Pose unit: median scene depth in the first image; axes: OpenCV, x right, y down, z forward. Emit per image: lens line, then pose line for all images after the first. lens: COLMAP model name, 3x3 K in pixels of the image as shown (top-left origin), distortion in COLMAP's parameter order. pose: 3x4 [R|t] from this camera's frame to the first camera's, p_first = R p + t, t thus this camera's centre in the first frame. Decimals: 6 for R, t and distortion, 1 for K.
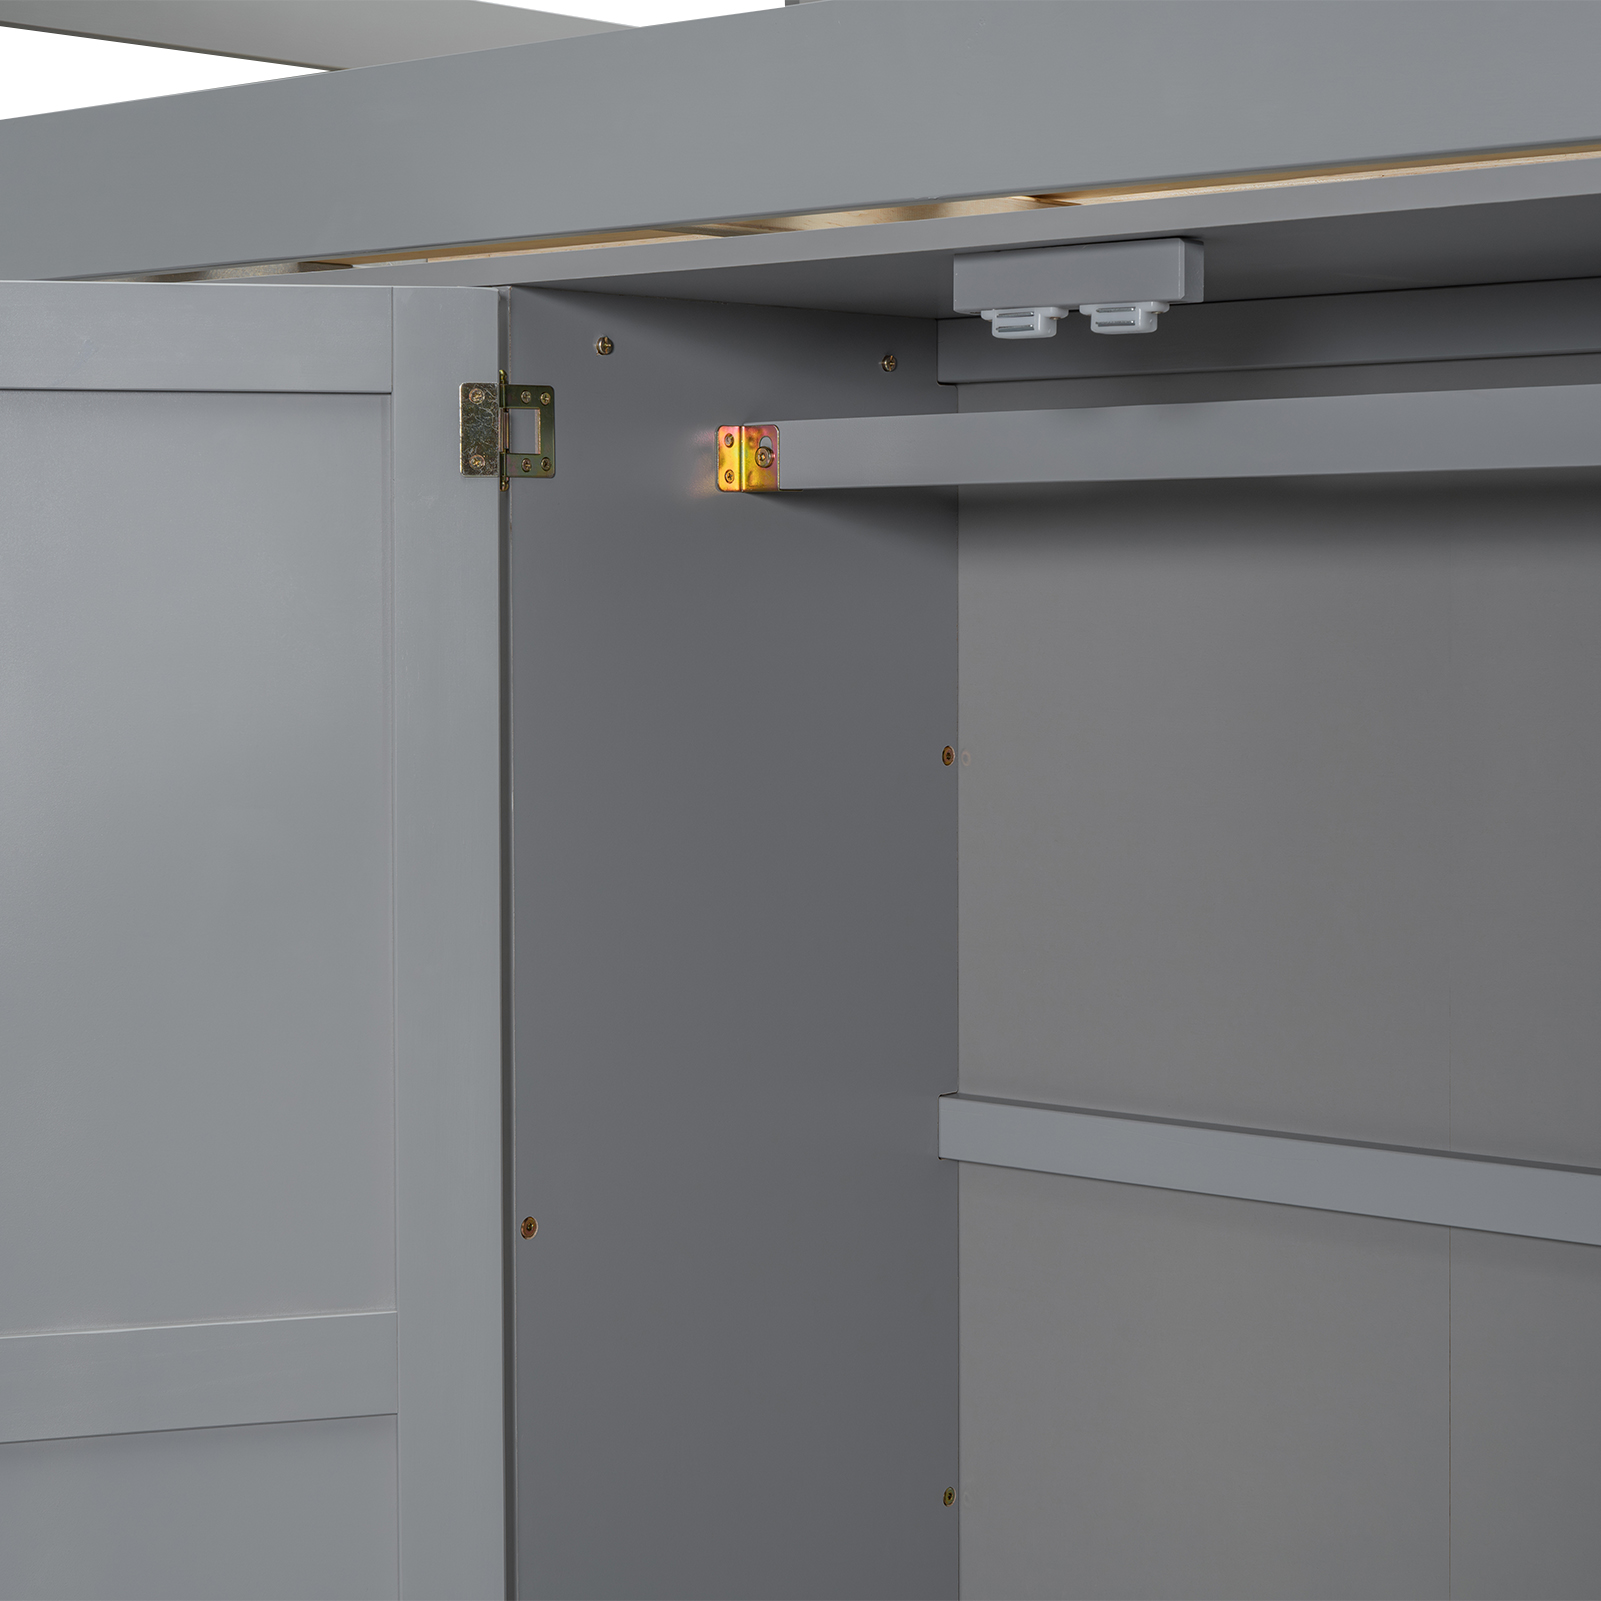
lens RADIAL K [[3948.6, 0, 798.2], [0, 3948.6, 803.0], [0, 0, 1]] dist [0.027107, 0.000000]
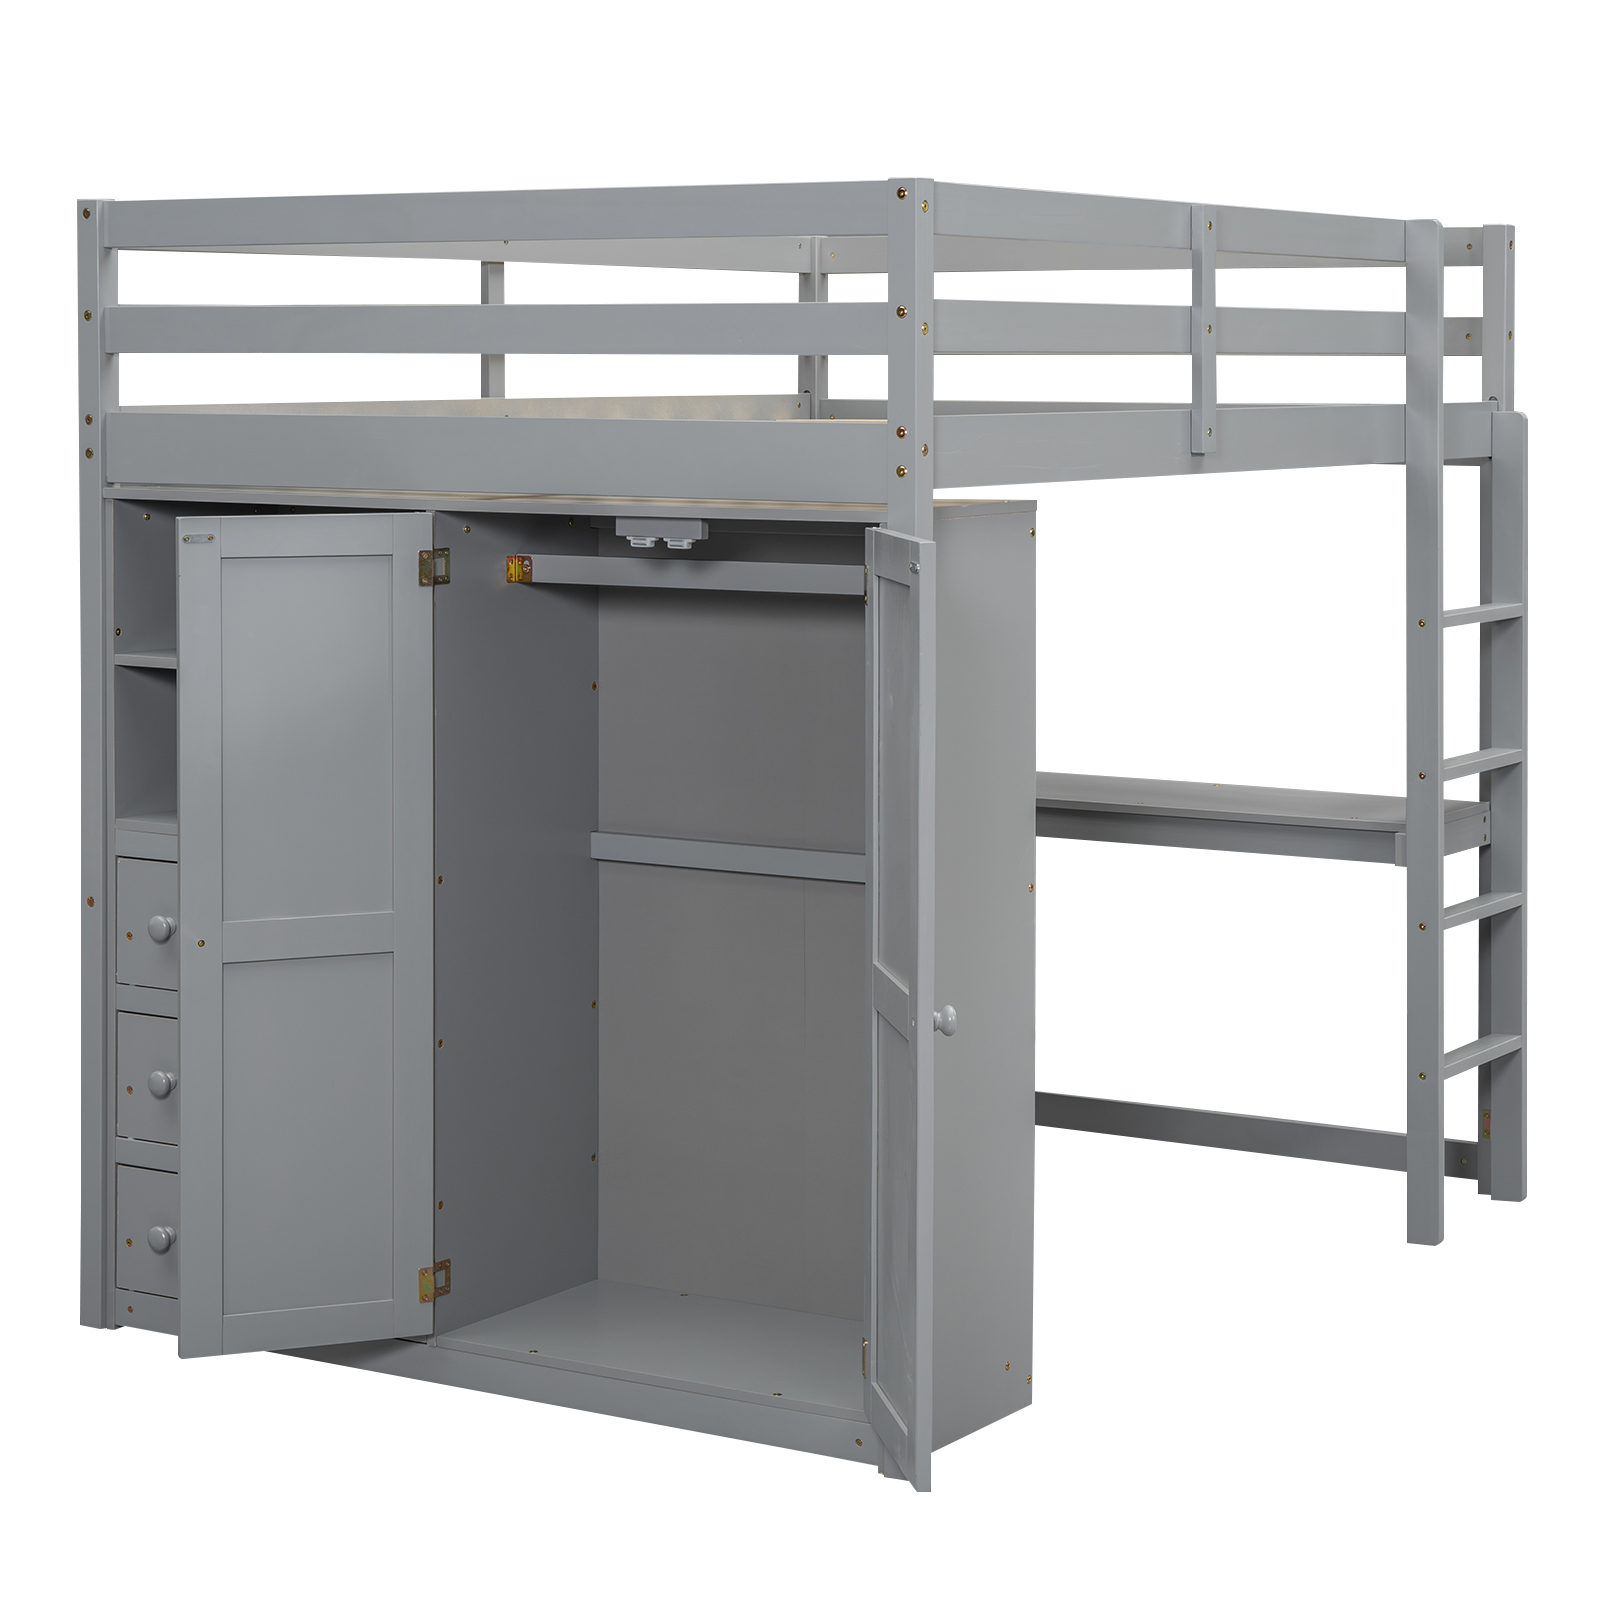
lens RADIAL K [[3948.6, 0, 802.3], [0, 3948.6, 799.7], [0, 0, 1]] dist [0.027107, 0.000000]
pose [[0.990210, -0.009664, 0.139253, -0.197032], [0.003404, 0.998976, 0.045121, -0.059131], [-0.139546, -0.044205, 0.989228, -1.582774]]
